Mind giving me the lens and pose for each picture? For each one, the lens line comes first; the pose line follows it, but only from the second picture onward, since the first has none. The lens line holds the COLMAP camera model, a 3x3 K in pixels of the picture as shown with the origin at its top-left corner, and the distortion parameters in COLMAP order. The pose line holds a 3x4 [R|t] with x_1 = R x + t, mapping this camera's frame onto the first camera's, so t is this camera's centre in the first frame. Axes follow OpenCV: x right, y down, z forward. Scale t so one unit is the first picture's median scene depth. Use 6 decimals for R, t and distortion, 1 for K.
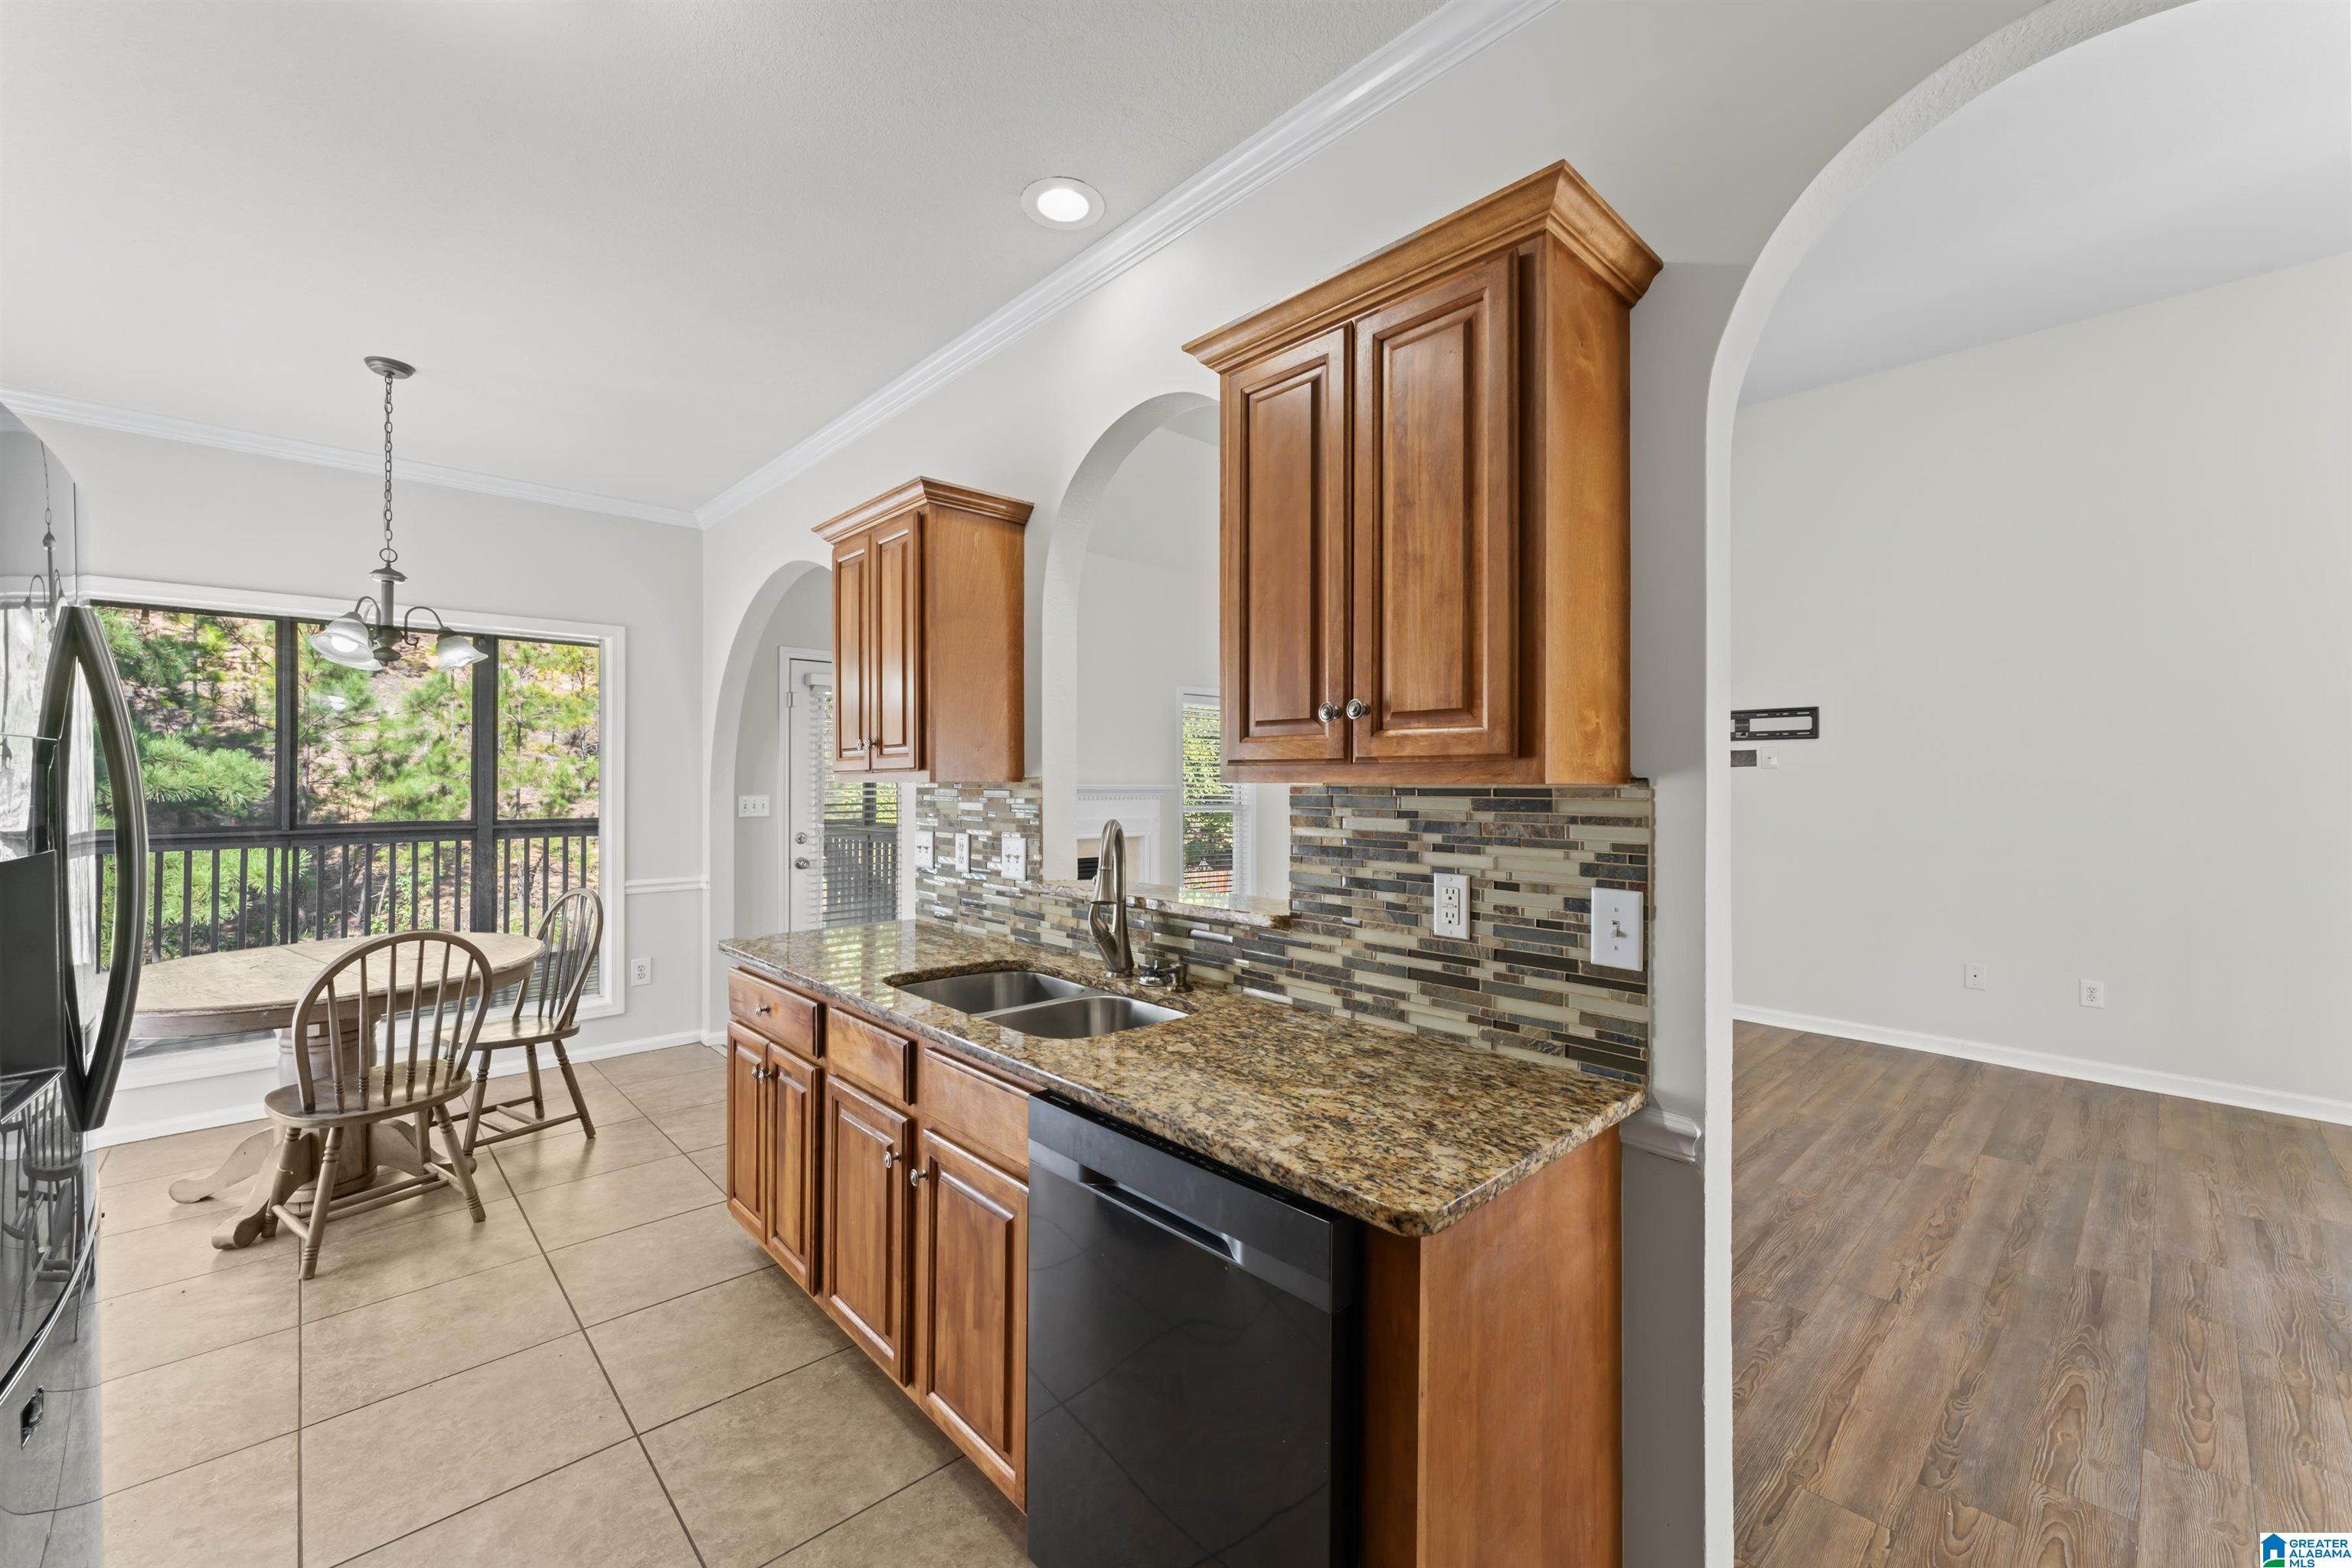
lens RADIAL K [[936.8, 0, 1174.7], [0, 936.8, 763.6], [0, 0, 1]] dist [0.000404, 0.000186]
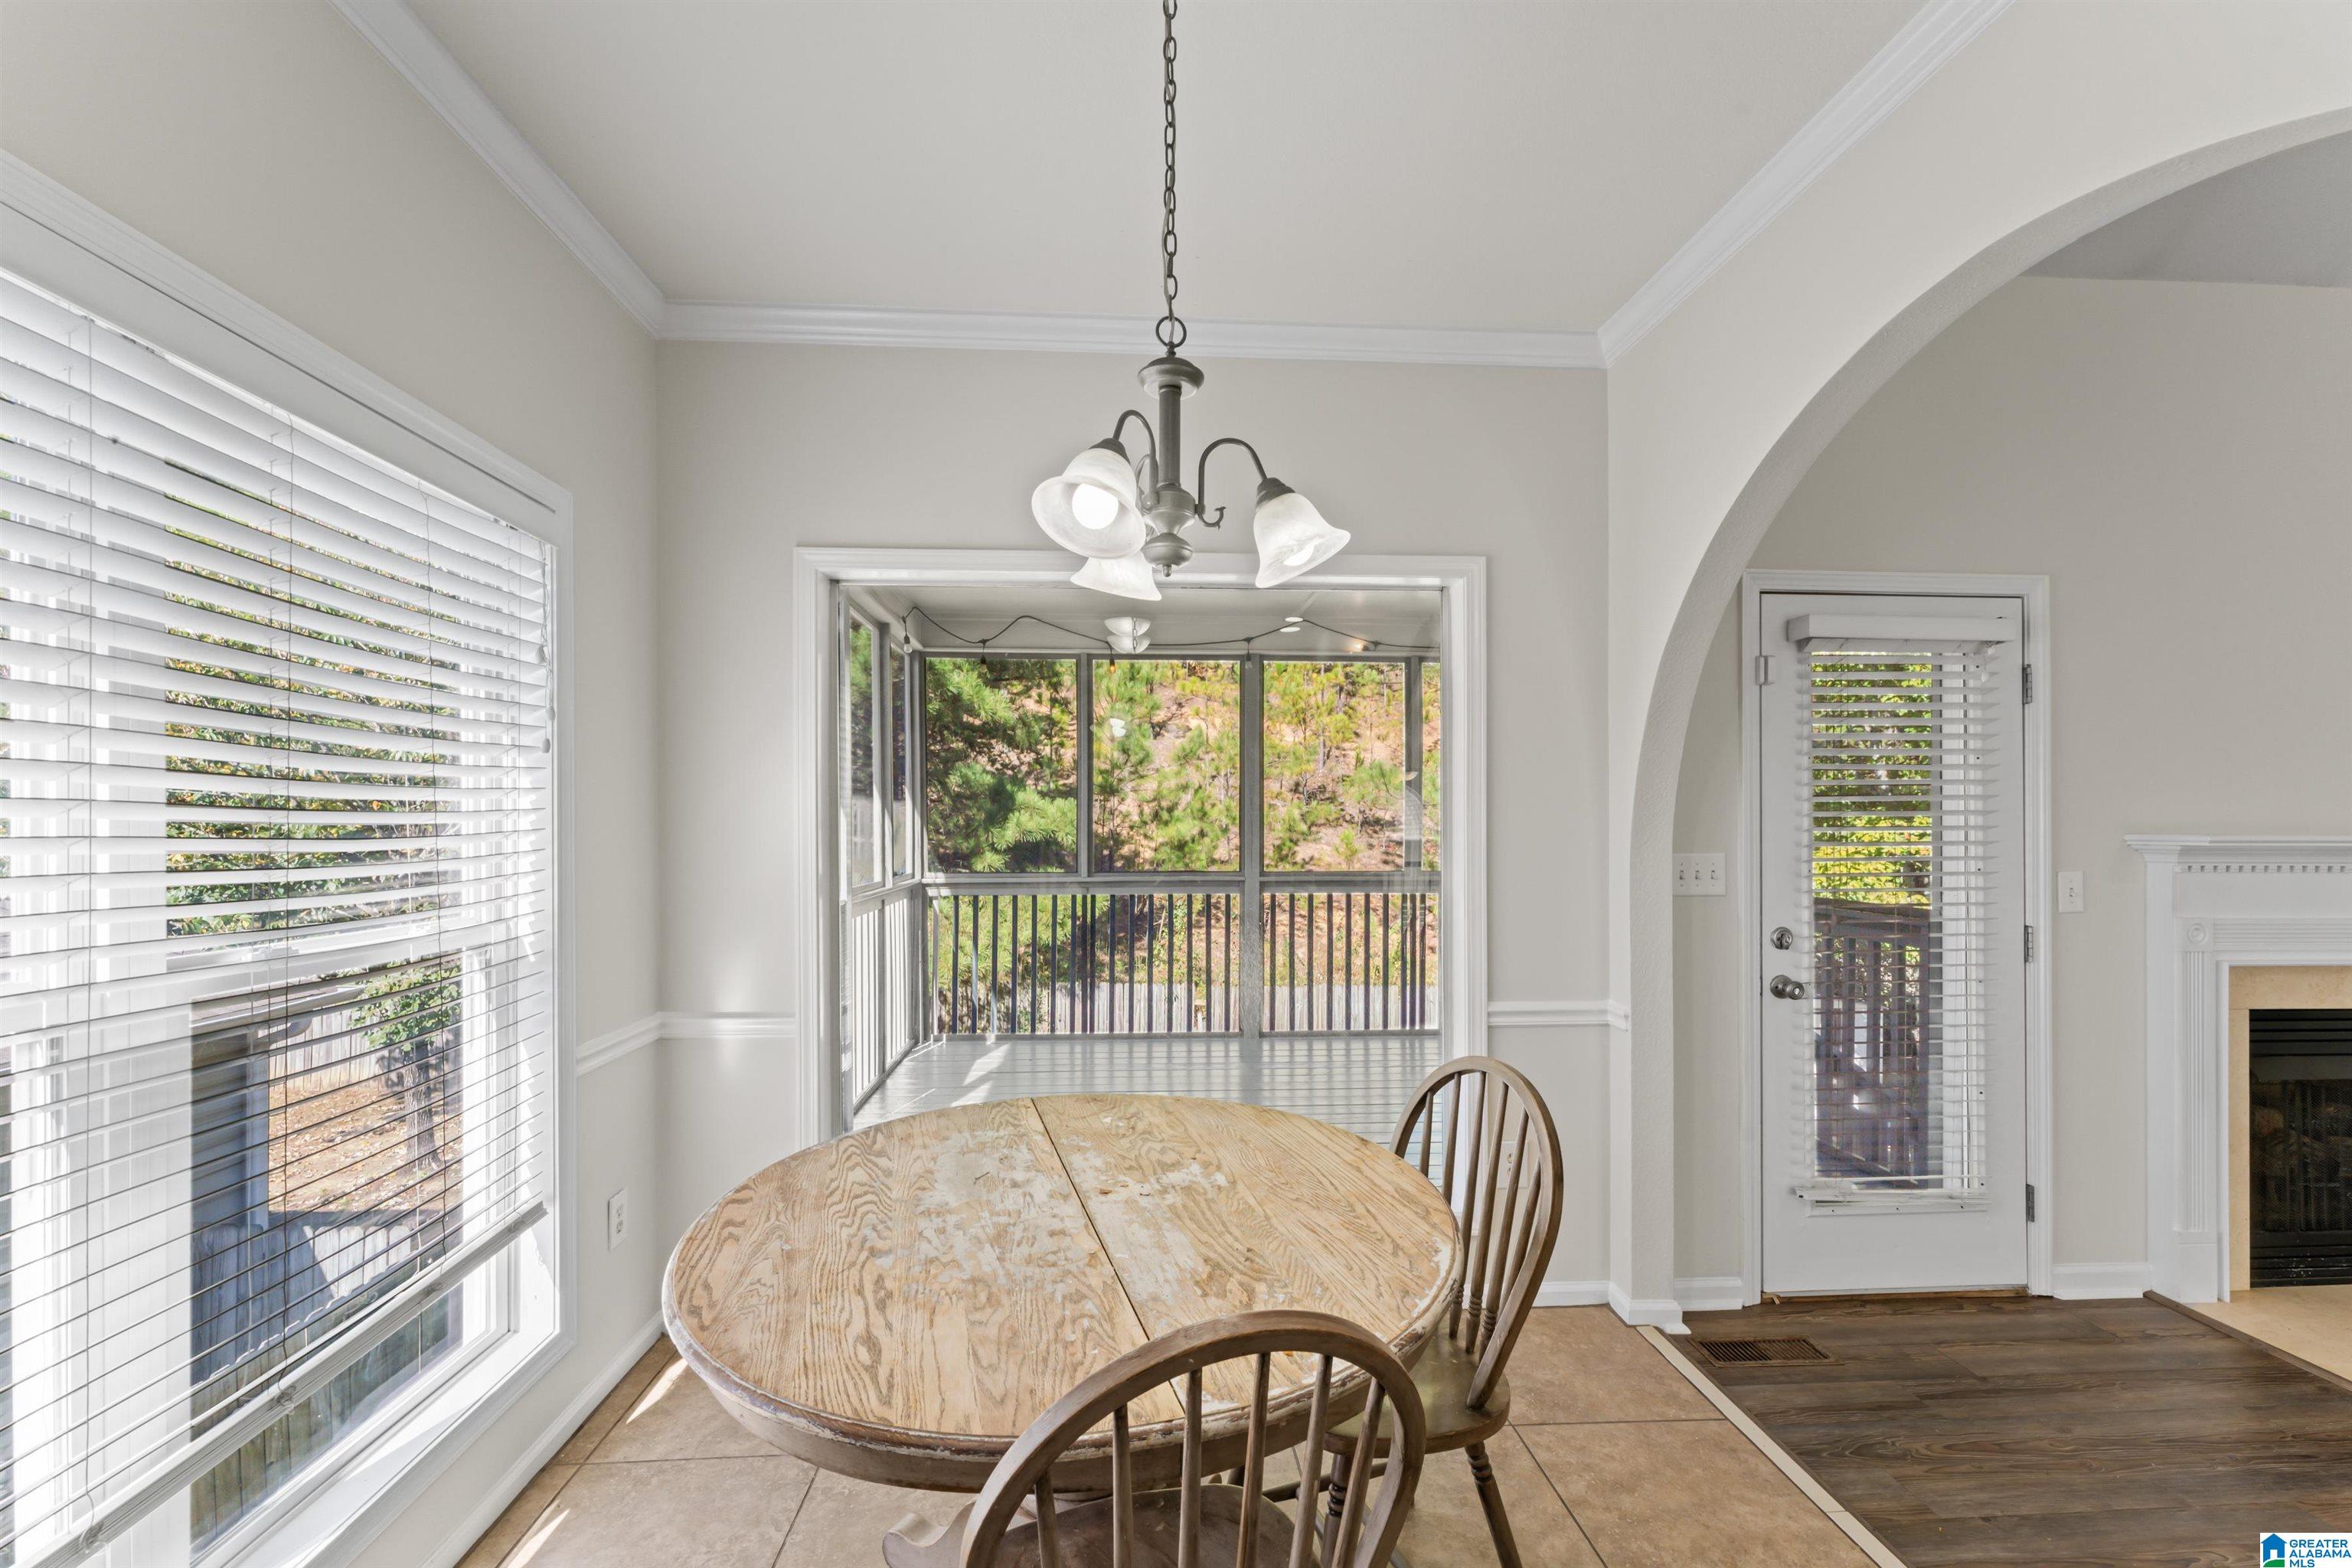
lens RADIAL K [[942.5, 0, 1173.6], [0, 942.5, 815.3], [0, 0, 1]] dist [-0.000950, -0.000084]
pose [[0.772839, -0.005028, -0.634583, -0.137597], [0.010045, 0.999940, 0.004311, 0.002563], [0.634523, -0.009706, 0.772843, 0.161674]]
